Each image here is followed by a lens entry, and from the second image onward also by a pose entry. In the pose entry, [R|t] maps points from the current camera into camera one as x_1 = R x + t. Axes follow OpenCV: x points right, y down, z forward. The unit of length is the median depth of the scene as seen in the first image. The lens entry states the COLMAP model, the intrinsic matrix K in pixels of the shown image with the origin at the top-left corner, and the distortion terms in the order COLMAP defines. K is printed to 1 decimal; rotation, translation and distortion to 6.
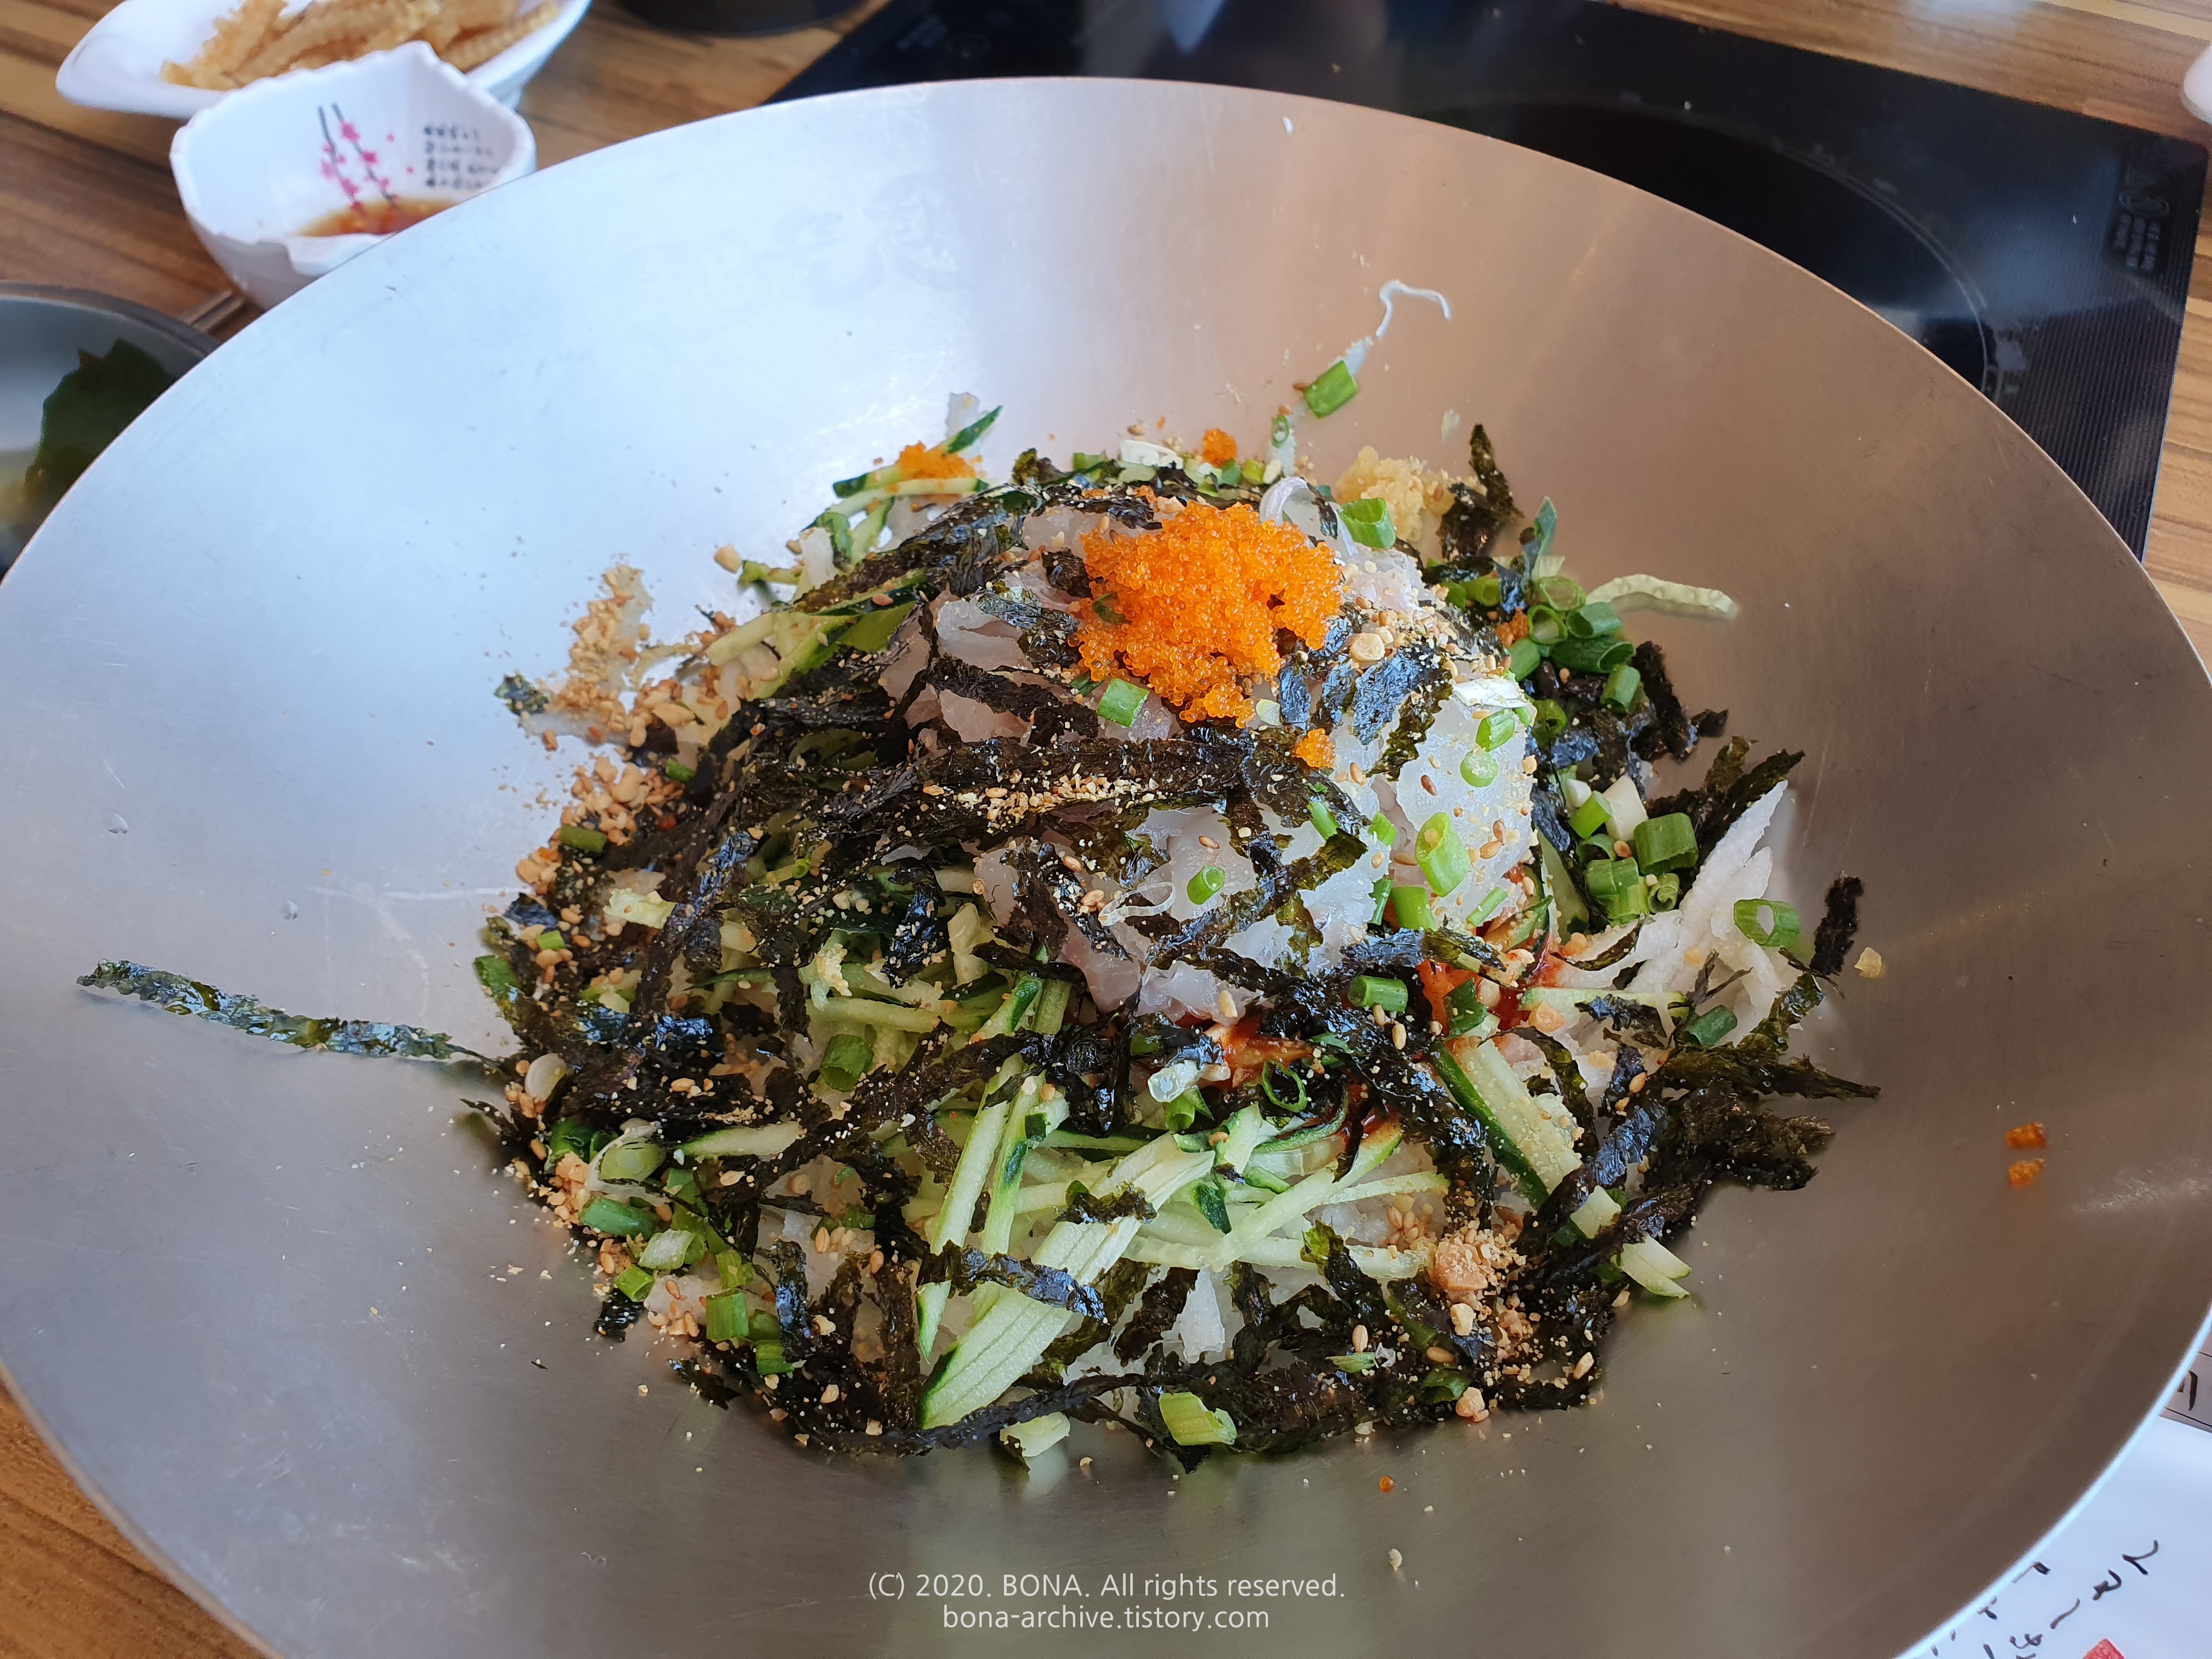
lens RADIAL K [[1788.9, 0, 1109.2], [0, 1788.9, 795.5], [0, 0, 1]] dist [-0.048311, 0.056783]
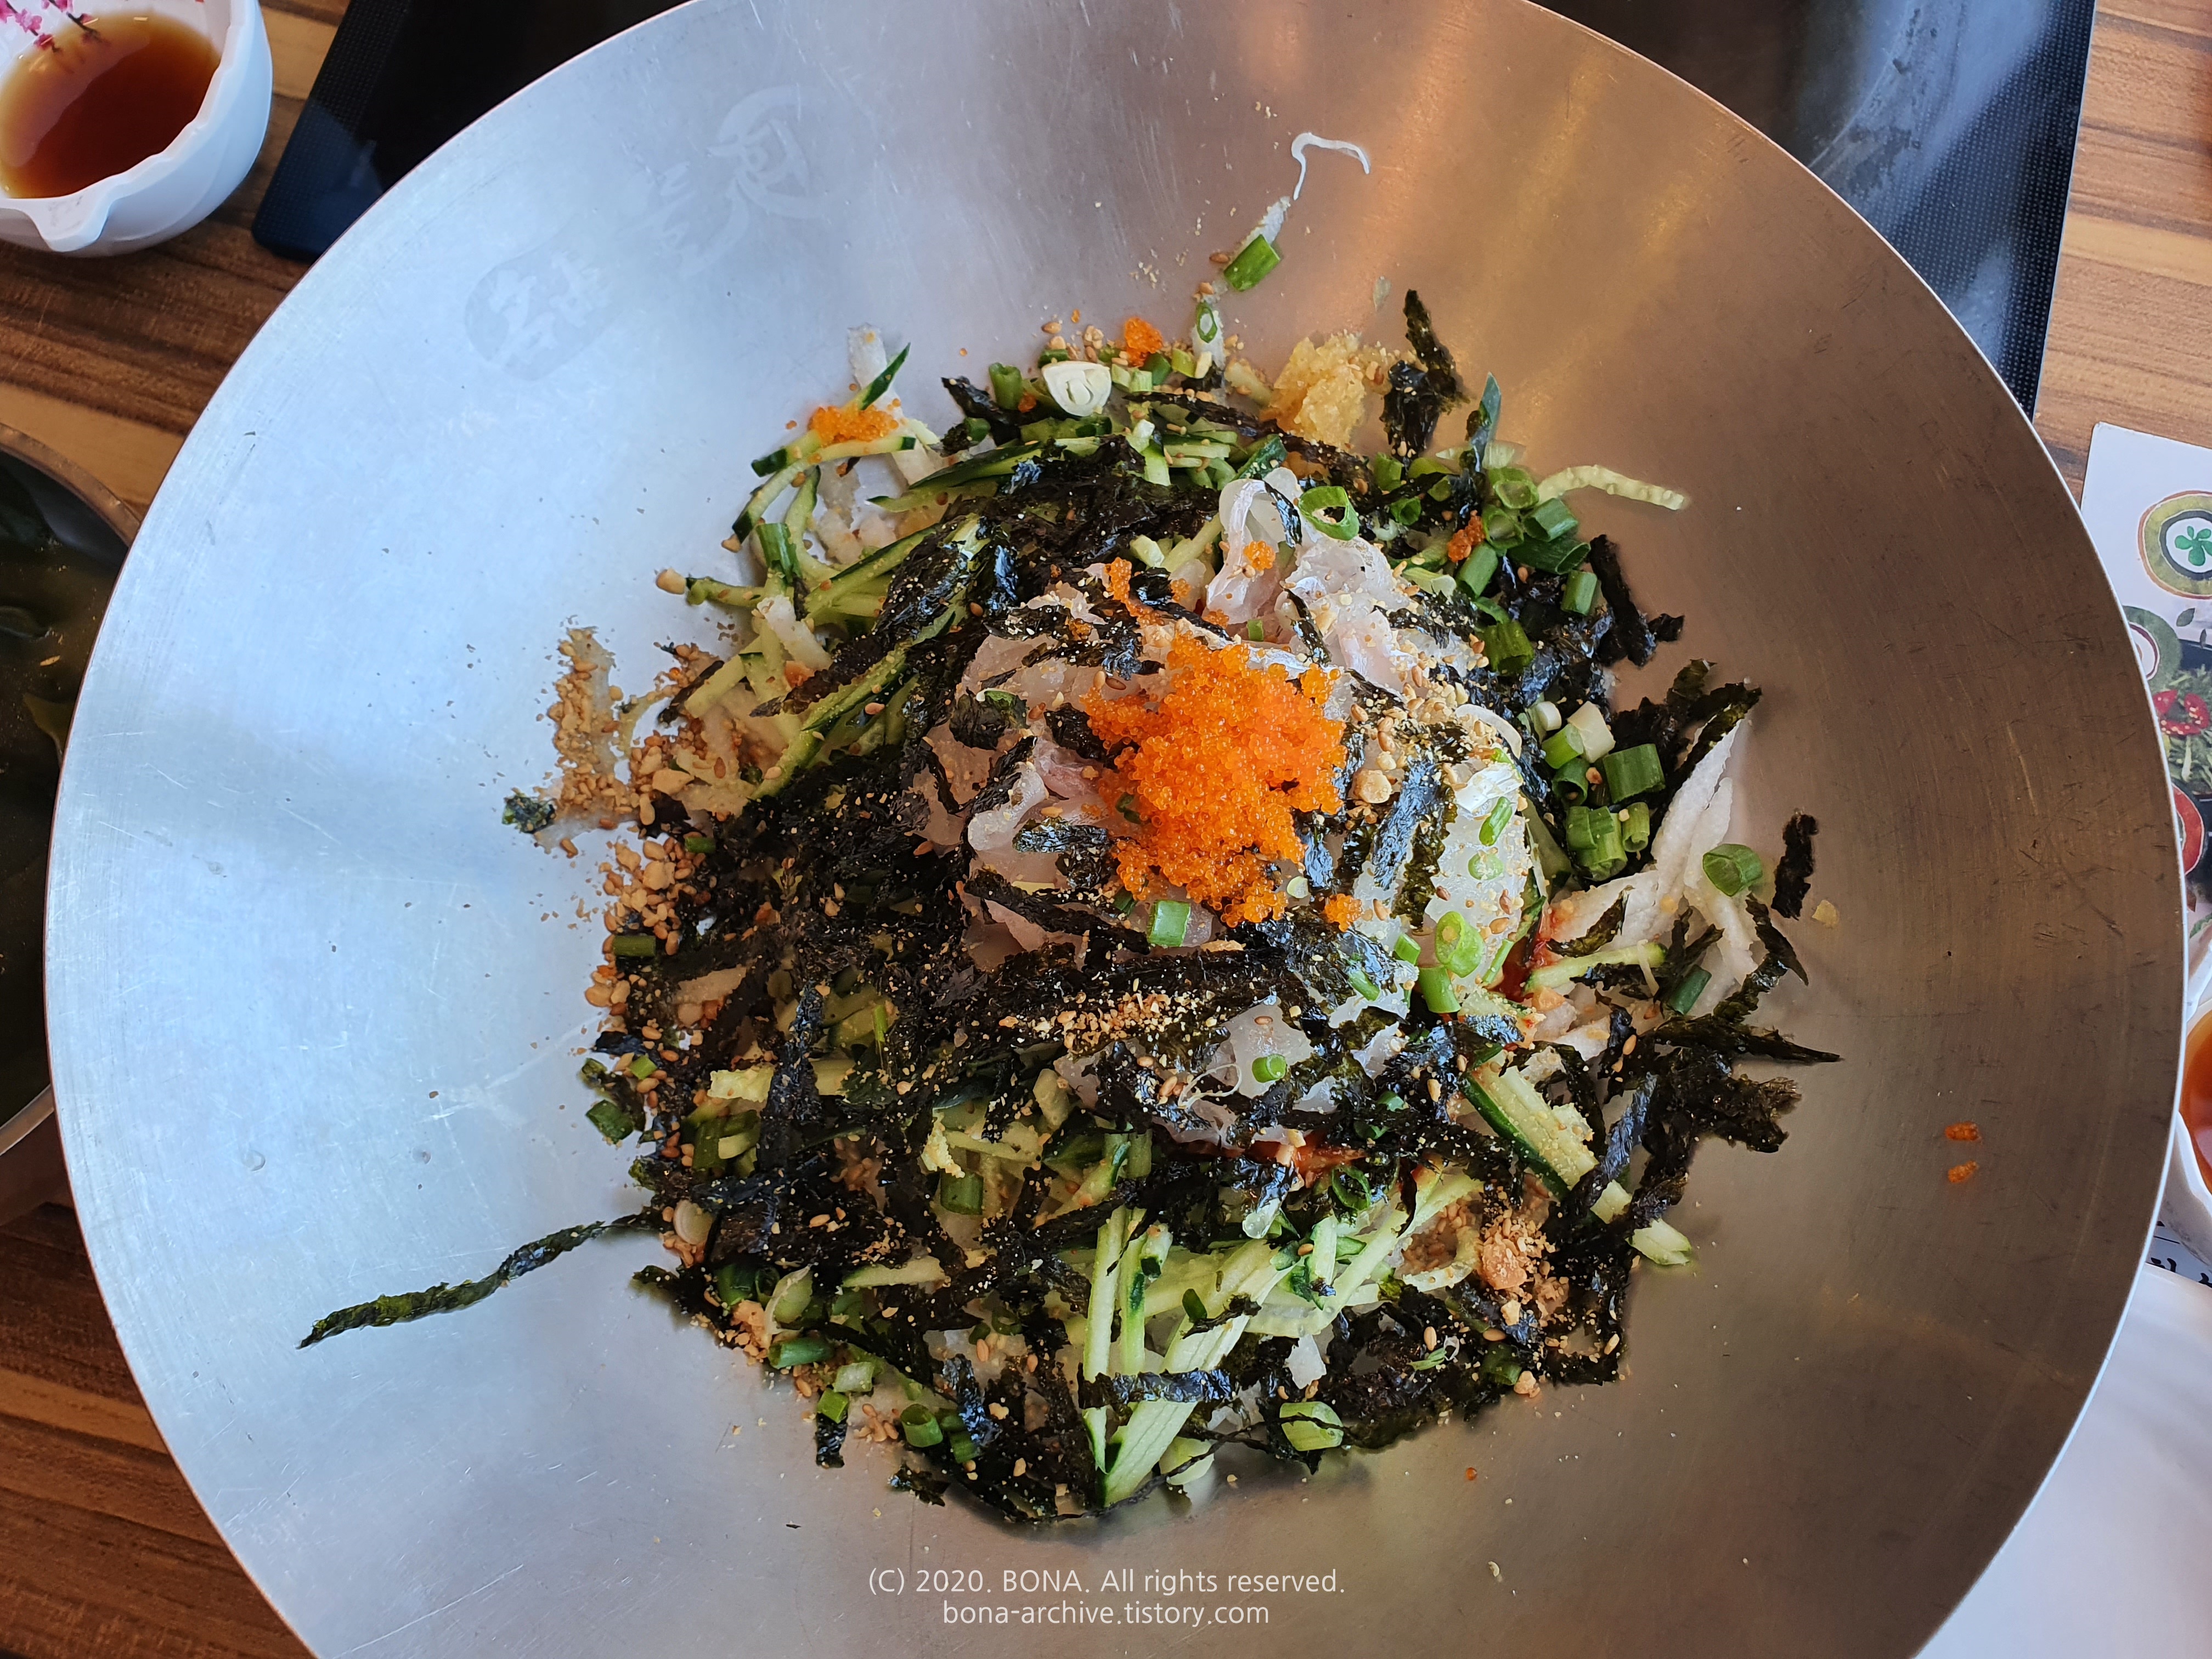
lens RADIAL K [[1788.9, 0, 1109.2], [0, 1788.9, 795.5], [0, 0, 1]] dist [-0.048311, 0.056783]
pose [[0.982002, -0.185252, 0.036784, -0.047730], [0.151320, 0.888252, 0.433718, -0.534378], [-0.113020, -0.420346, 0.900298, 0.064242]]
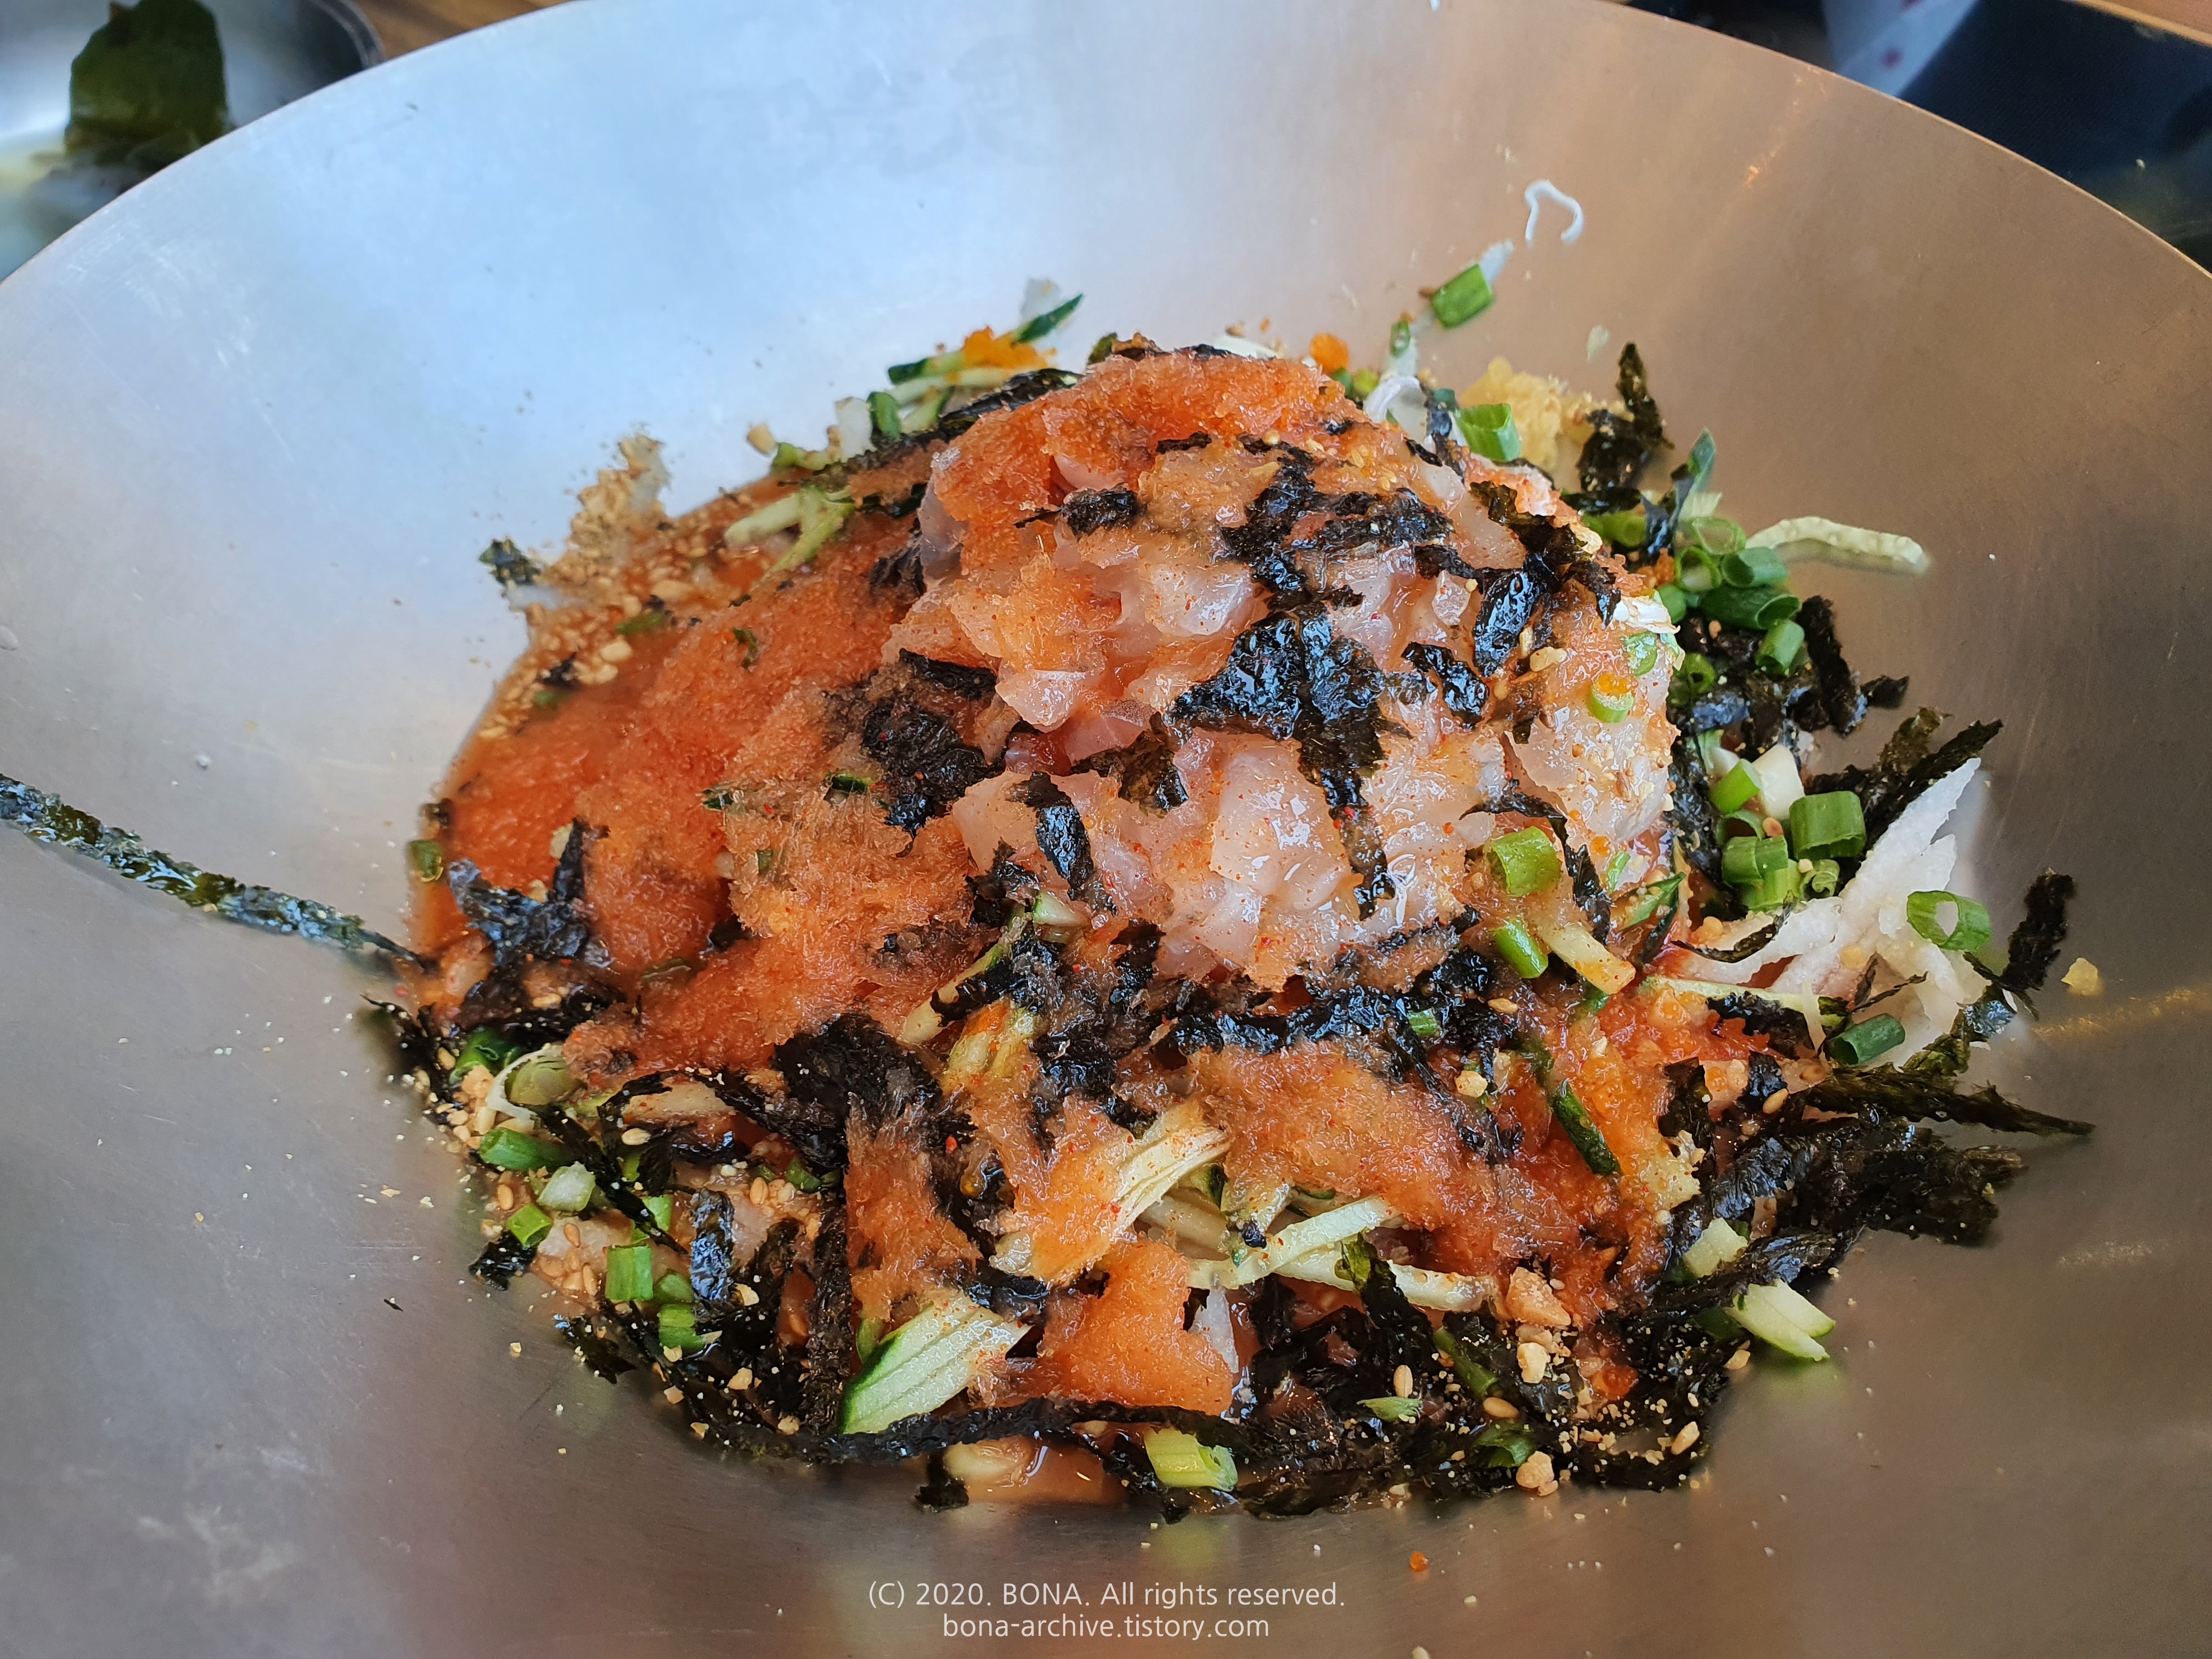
lens RADIAL K [[1831.6, 0, 1084.8], [0, 1831.6, 773.3], [0, 0, 1]] dist [-0.108077, 0.179785]
pose [[0.994038, 0.075894, -0.078290, 0.037910], [-0.078918, 0.996221, -0.036278, 0.067959], [0.075241, 0.042240, 0.996270, 0.152277]]
